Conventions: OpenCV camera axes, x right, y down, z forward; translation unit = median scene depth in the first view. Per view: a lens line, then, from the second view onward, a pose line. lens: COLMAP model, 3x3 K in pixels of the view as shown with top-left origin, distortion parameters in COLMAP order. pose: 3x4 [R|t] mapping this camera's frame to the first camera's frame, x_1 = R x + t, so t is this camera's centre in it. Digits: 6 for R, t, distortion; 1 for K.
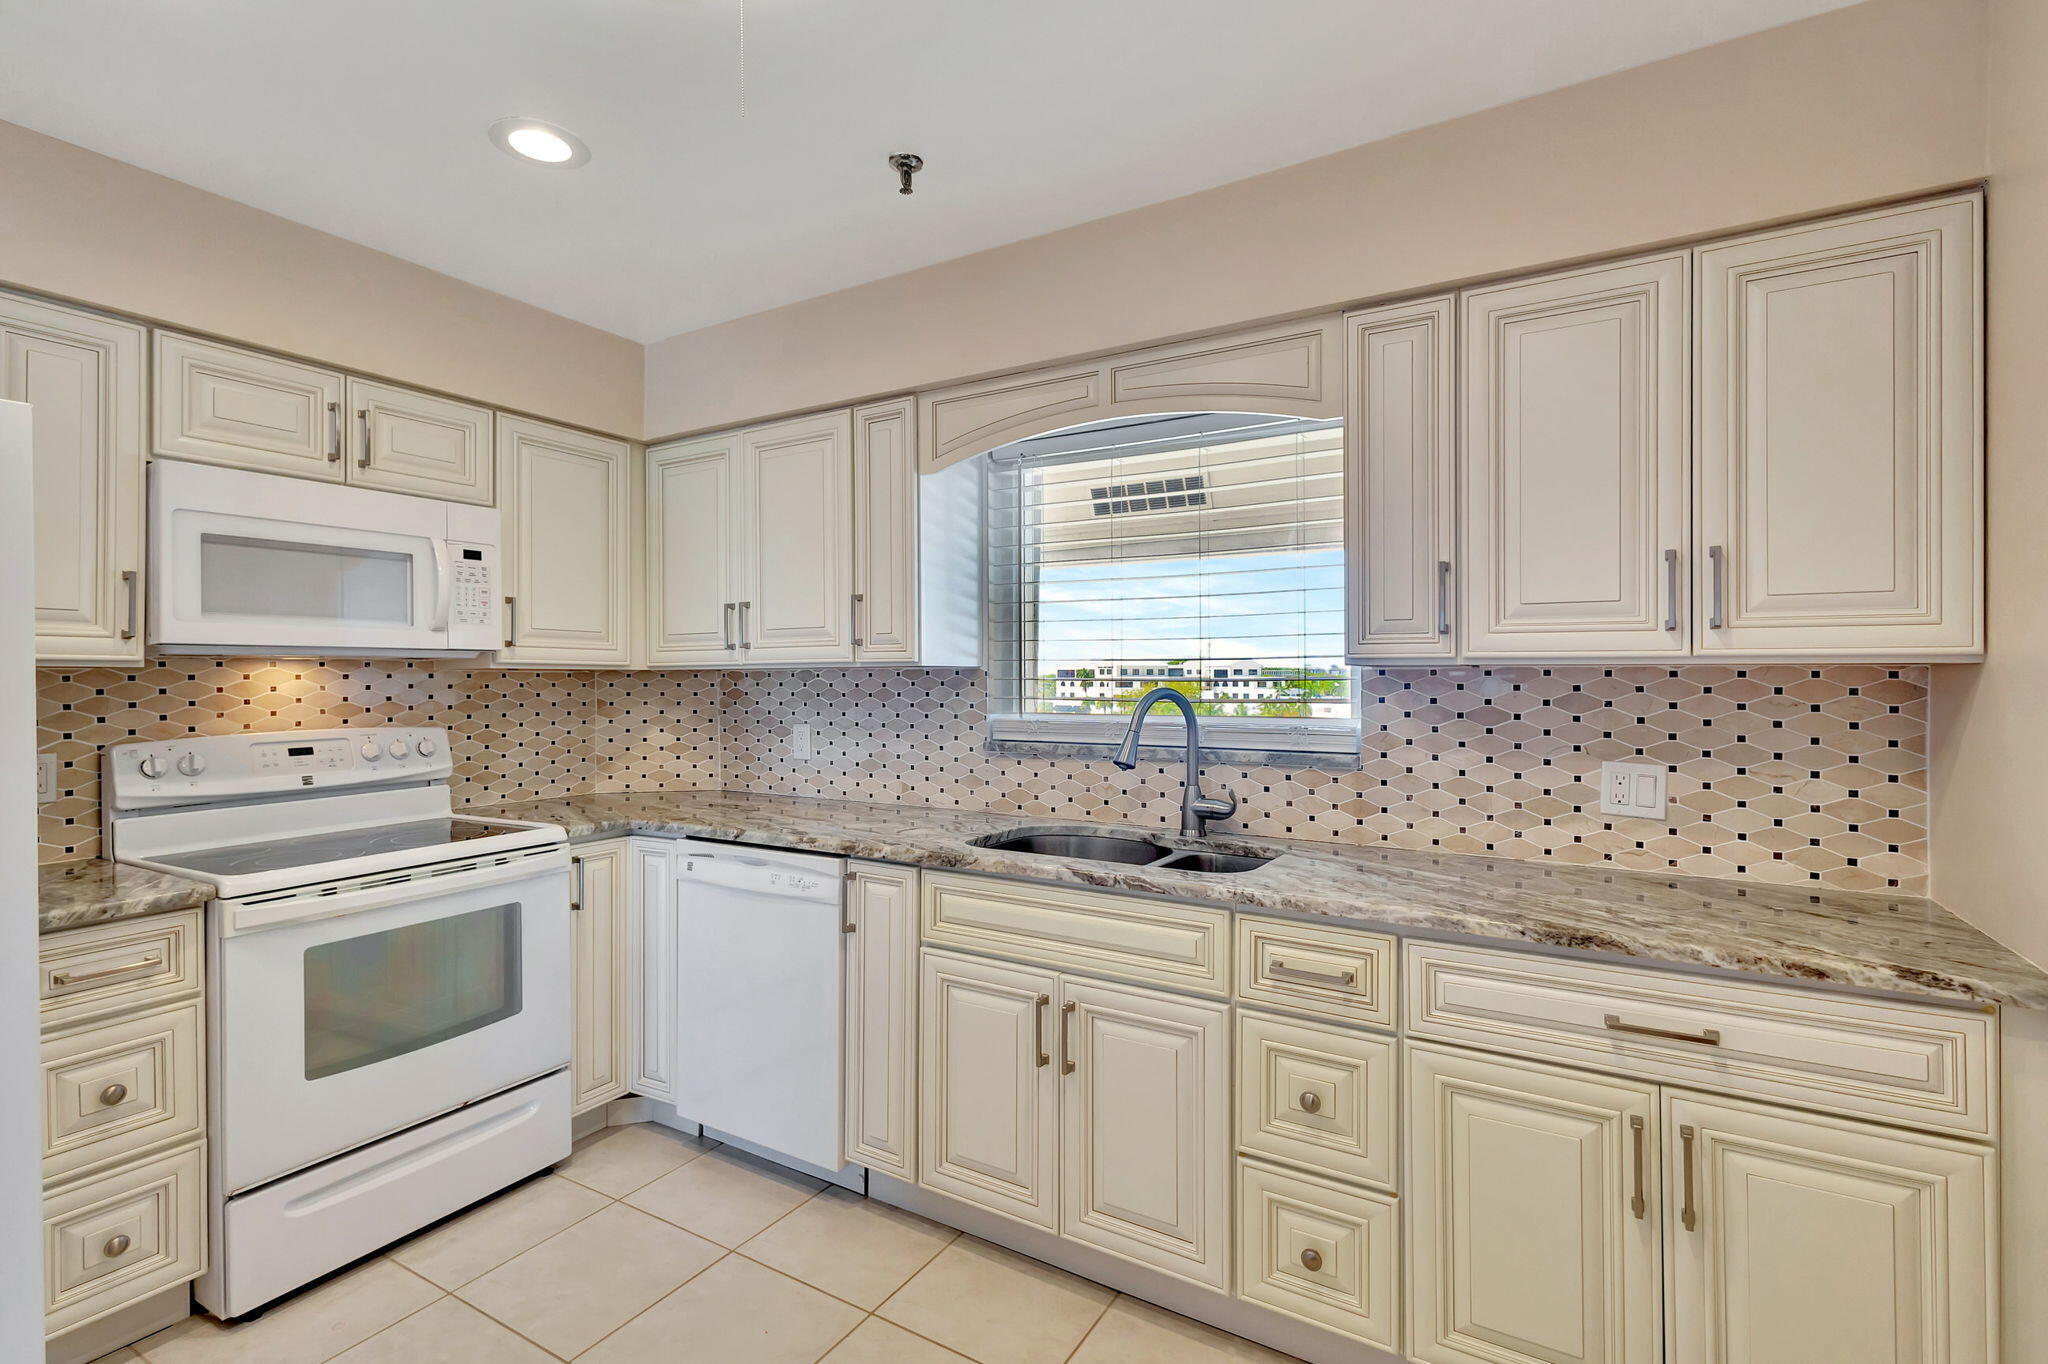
lens RADIAL K [[939.6, 0, 1033.9], [0, 939.6, 669.6], [0, 0, 1]] dist [0.020260, -0.000305]
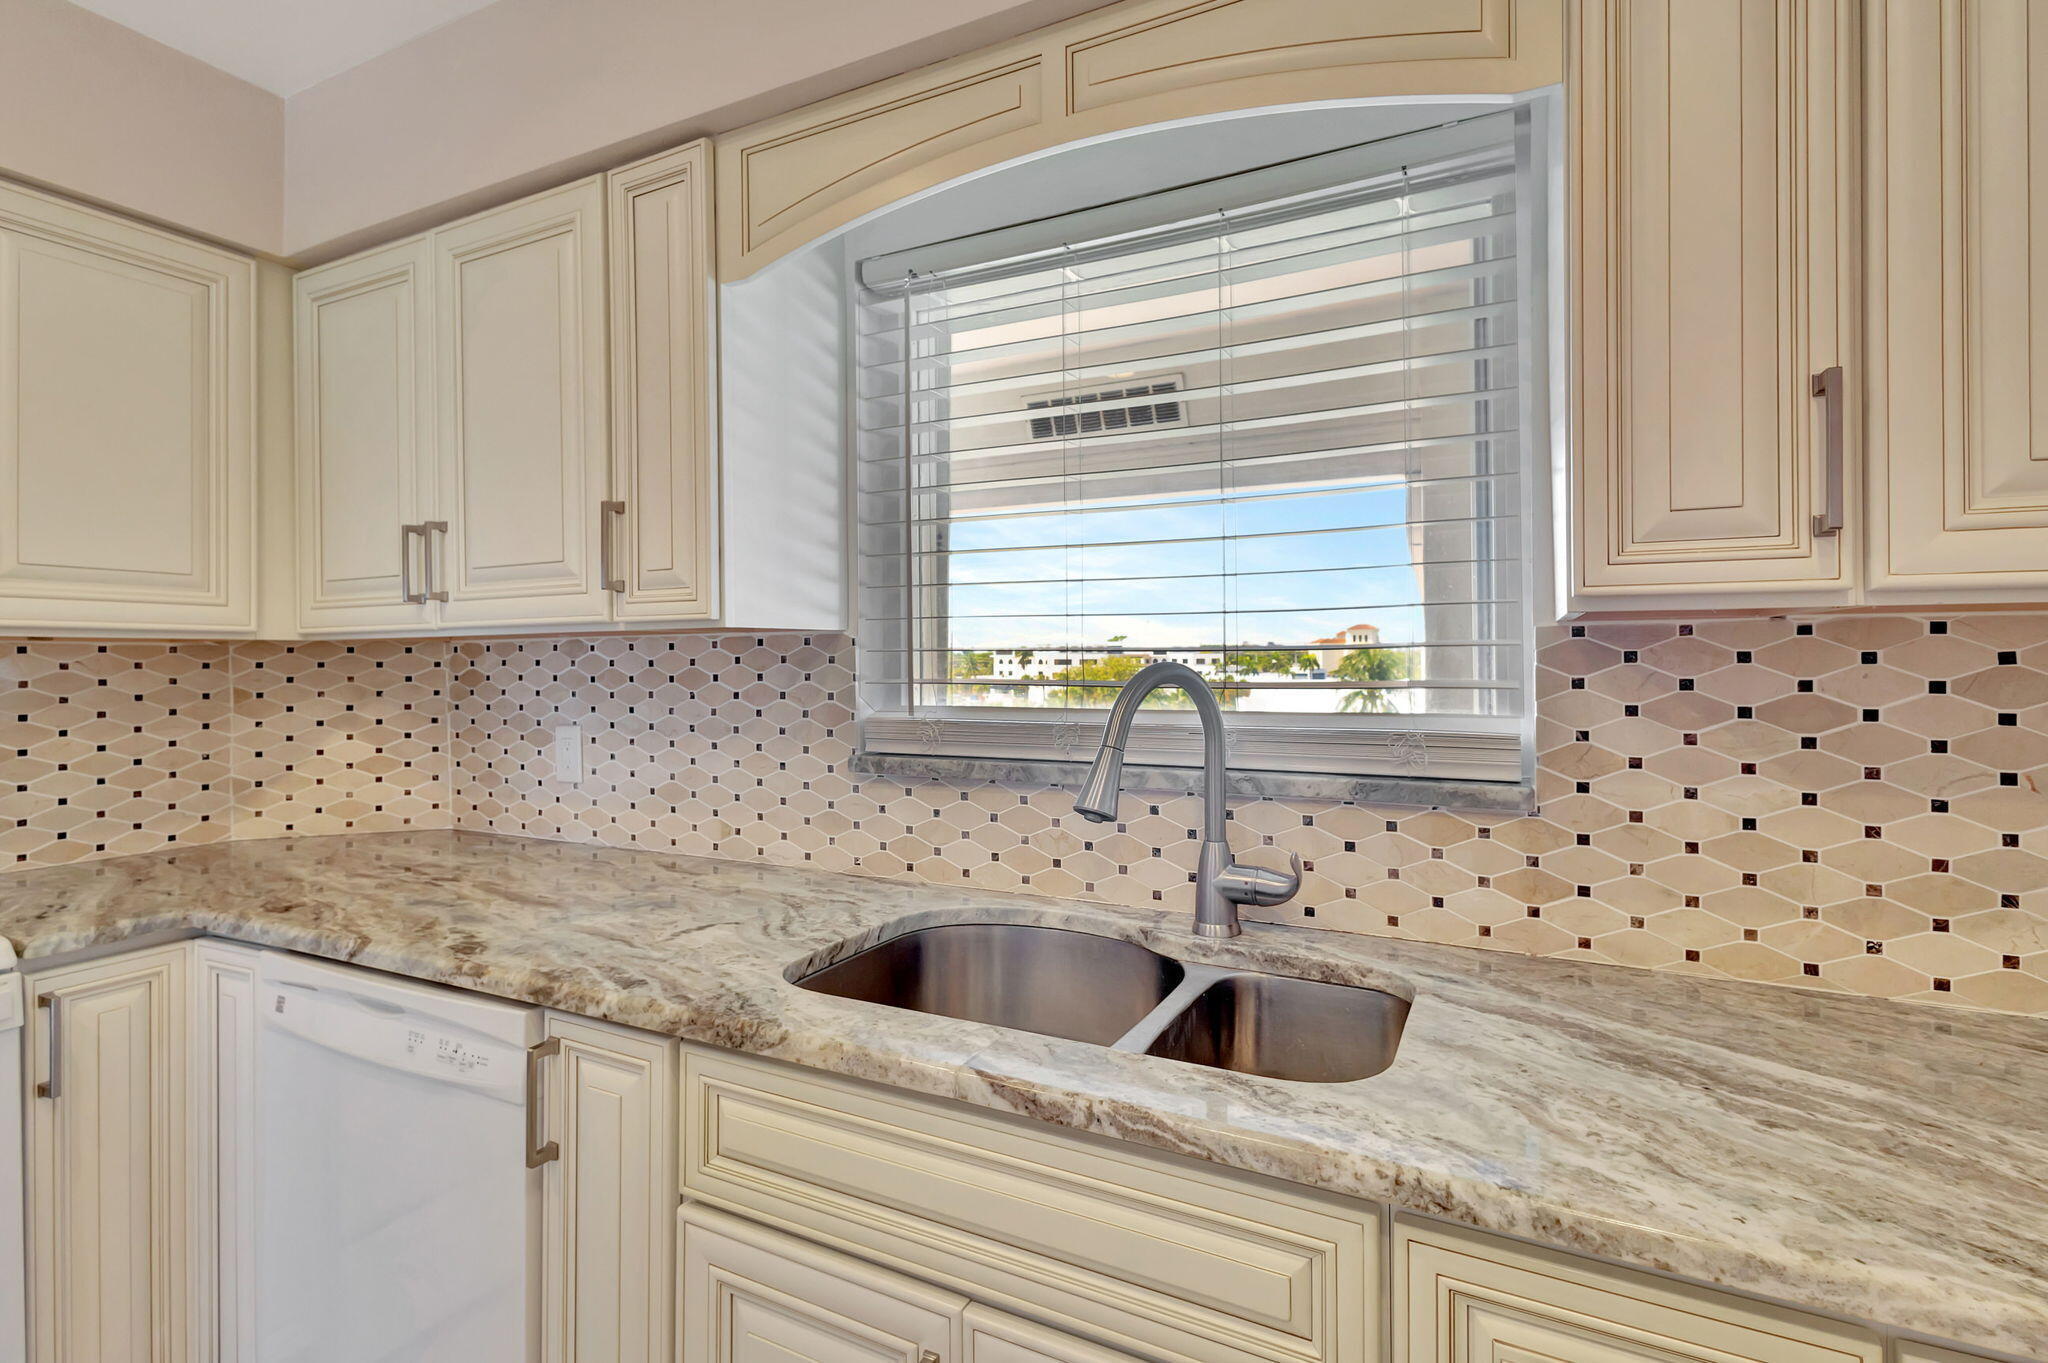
lens RADIAL K [[966.1, 0, 1032.4], [0, 966.1, 647.4], [0, 0, 1]] dist [0.017146, -0.005223]
pose [[0.997824, -0.005301, 0.065728, 0.026034], [0.005322, 0.999986, -0.000138, 0.010076], [-0.065726, 0.000488, 0.997838, 0.451174]]
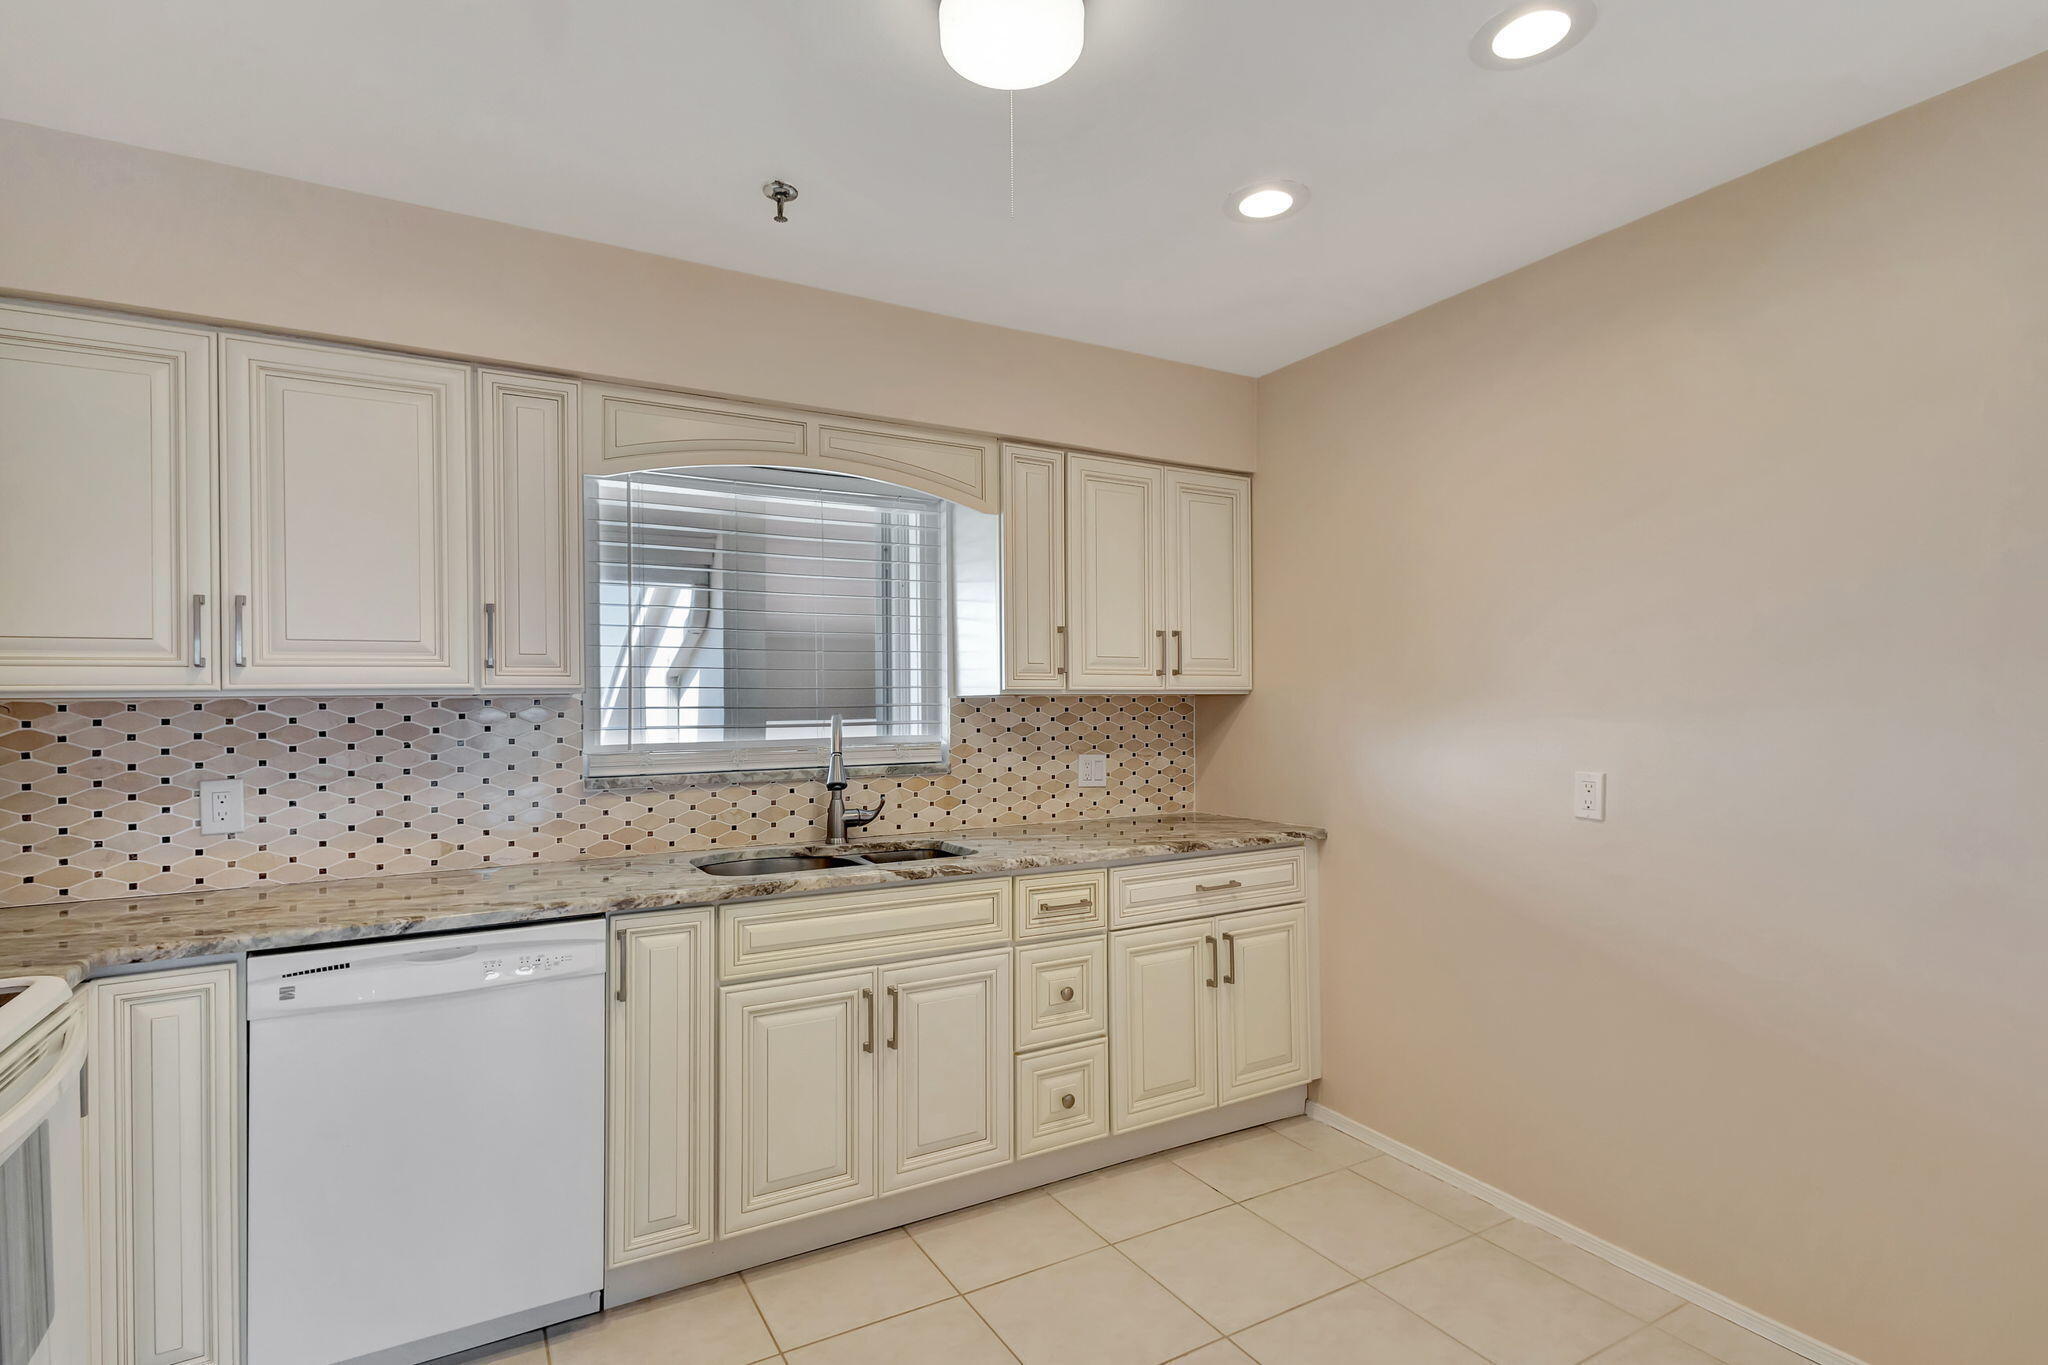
lens RADIAL K [[948.5, 0, 999.1], [0, 948.5, 694.5], [0, 0, 1]] dist [0.016641, -0.005507]
pose [[0.518573, 0.004686, 0.855020, -0.728901], [0.003111, 0.999968, -0.007368, 0.004999], [-0.855028, 0.006481, 0.518542, 0.235790]]
